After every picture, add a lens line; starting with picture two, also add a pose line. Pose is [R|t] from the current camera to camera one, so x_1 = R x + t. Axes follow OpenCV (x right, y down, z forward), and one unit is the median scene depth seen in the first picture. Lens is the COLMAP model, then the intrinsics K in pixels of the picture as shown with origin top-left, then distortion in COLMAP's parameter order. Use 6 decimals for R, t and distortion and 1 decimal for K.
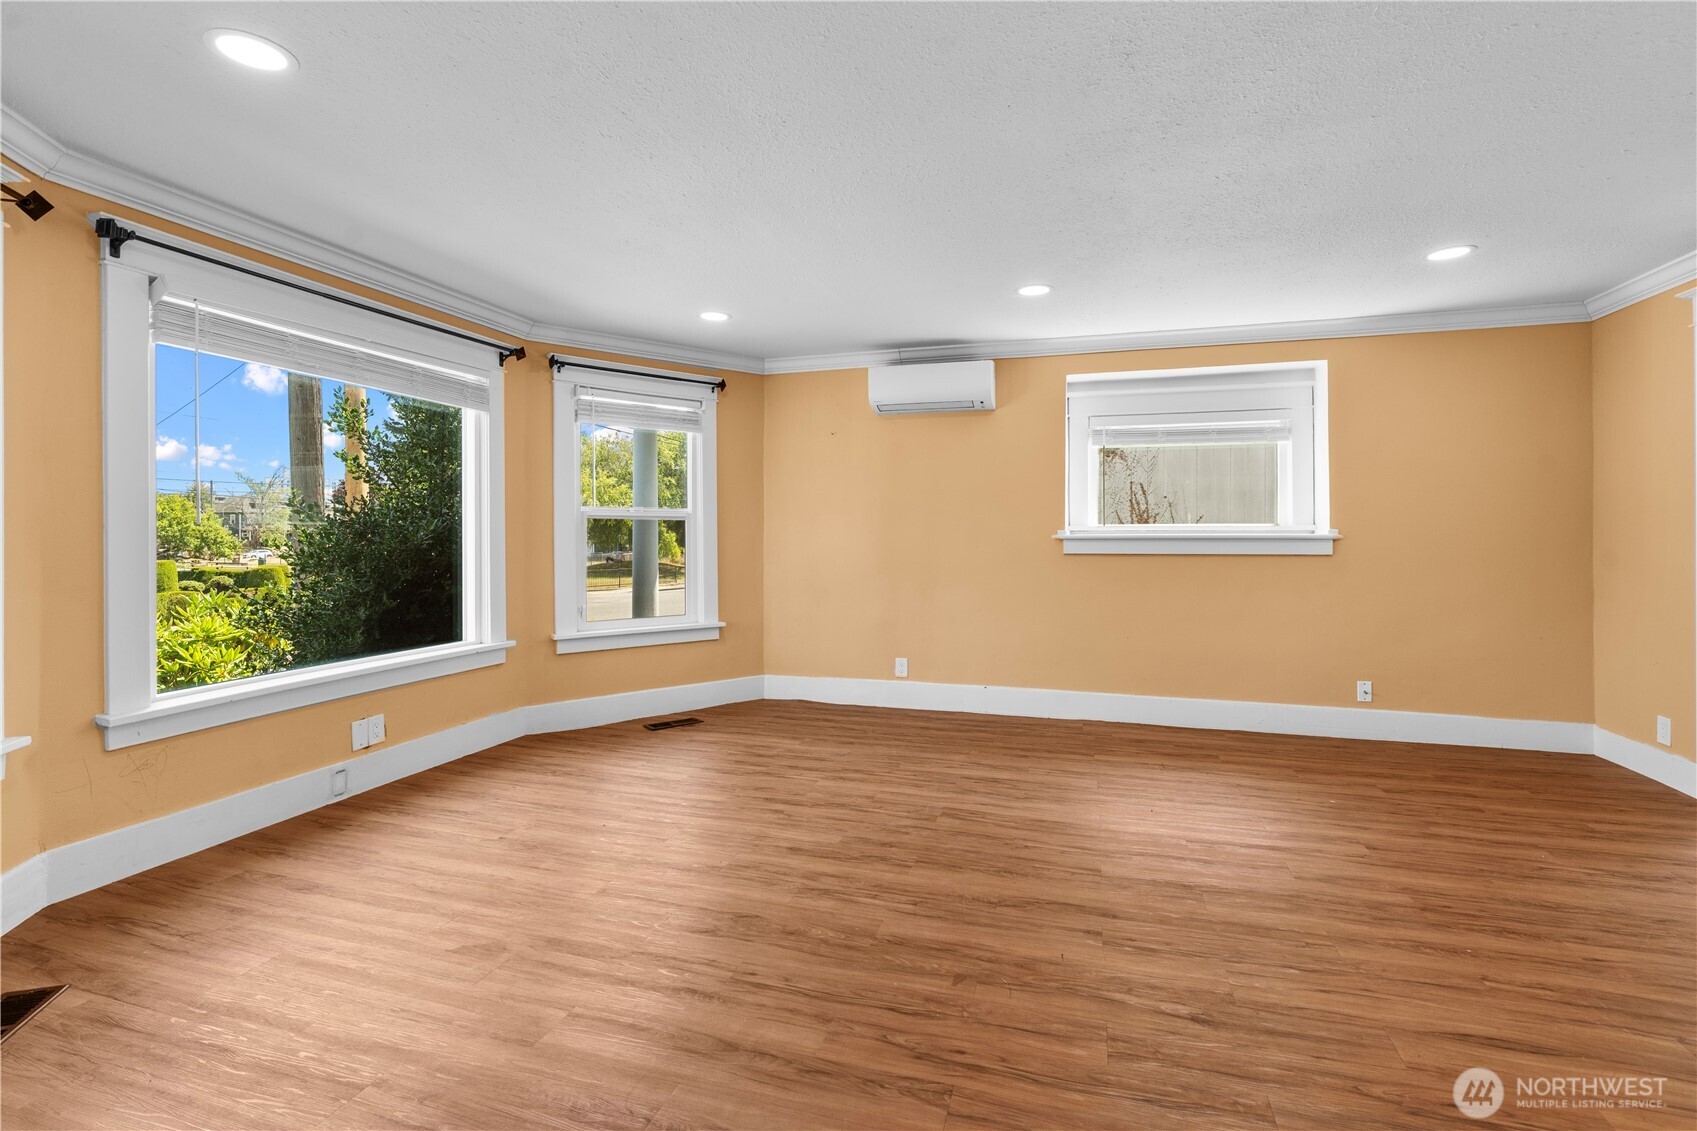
lens RADIAL K [[762.9, 0, 849.6], [0, 762.9, 553.8], [0, 0, 1]] dist [-0.010518, 0.000081]
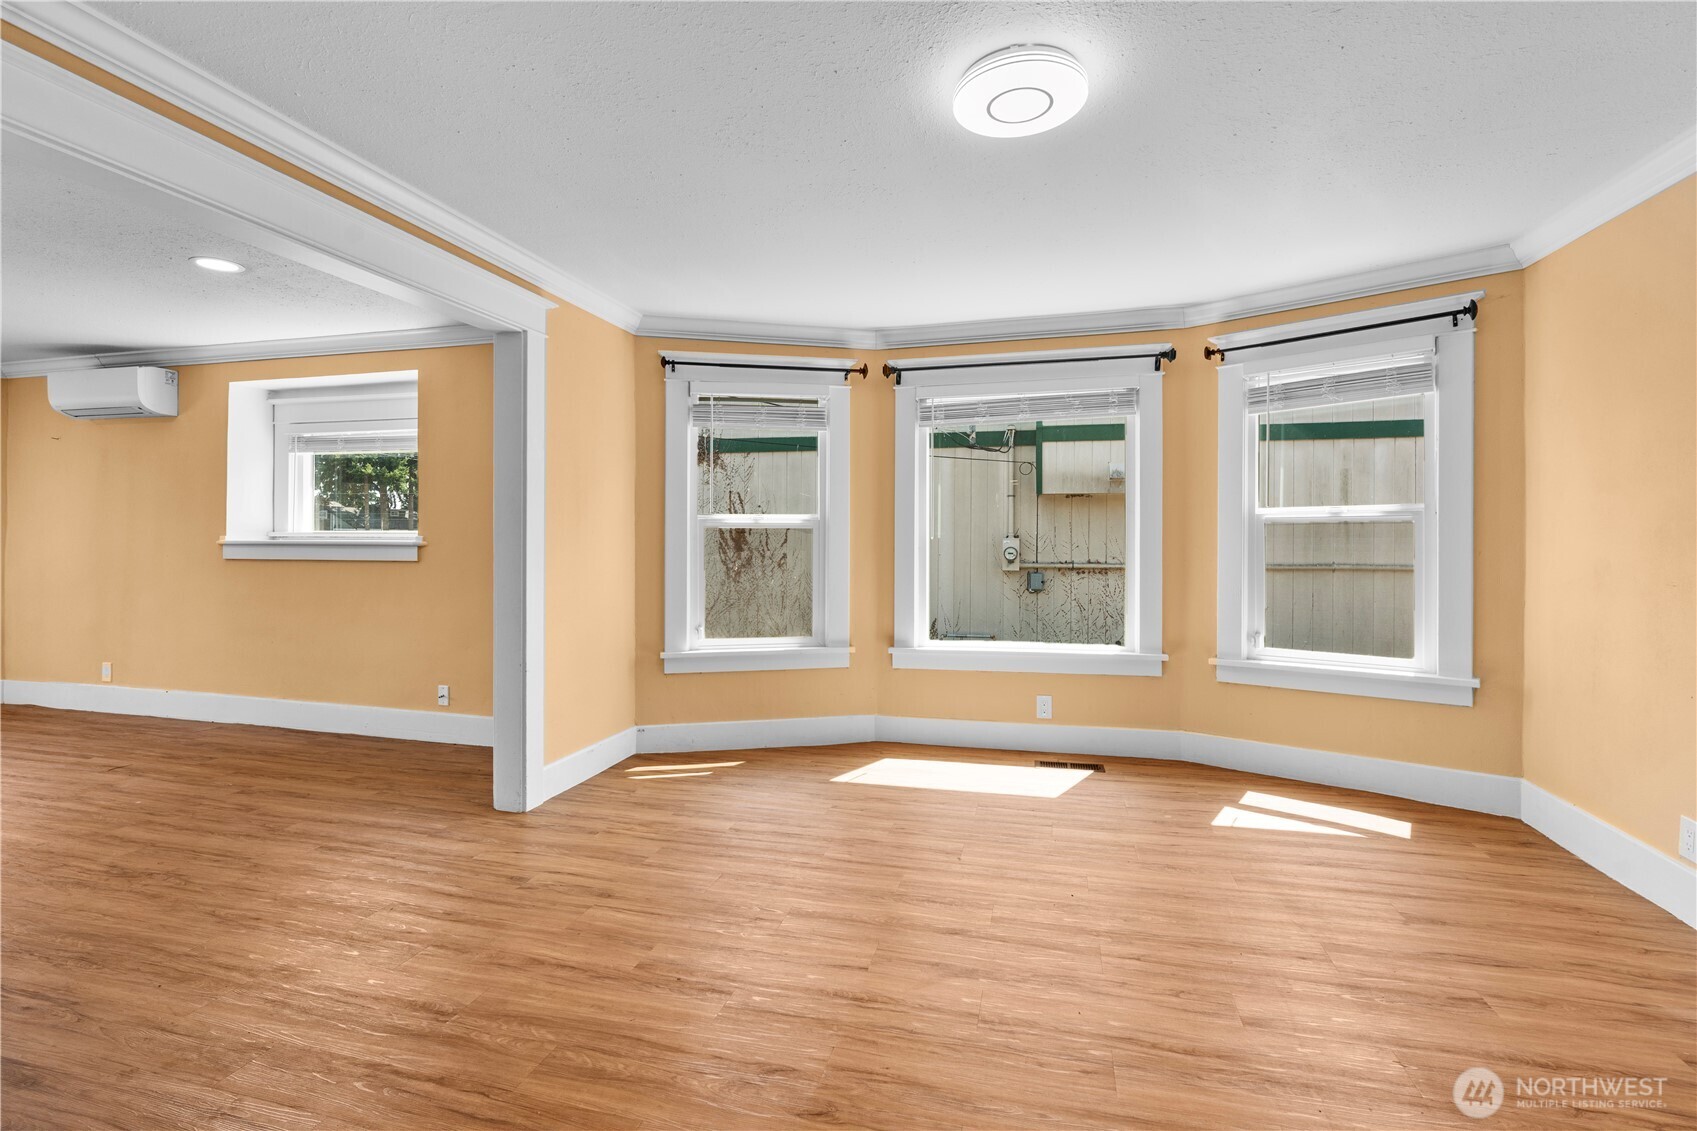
lens RADIAL K [[762.9, 0, 852.3], [0, 762.9, 557.4], [0, 0, 1]] dist [-0.010518, 0.000081]
pose [[0.998261, 0.004384, 0.058786, 1.048350], [-0.004300, 0.999990, -0.001543, -0.004290], [-0.058792, 0.001288, 0.998269, -0.050357]]
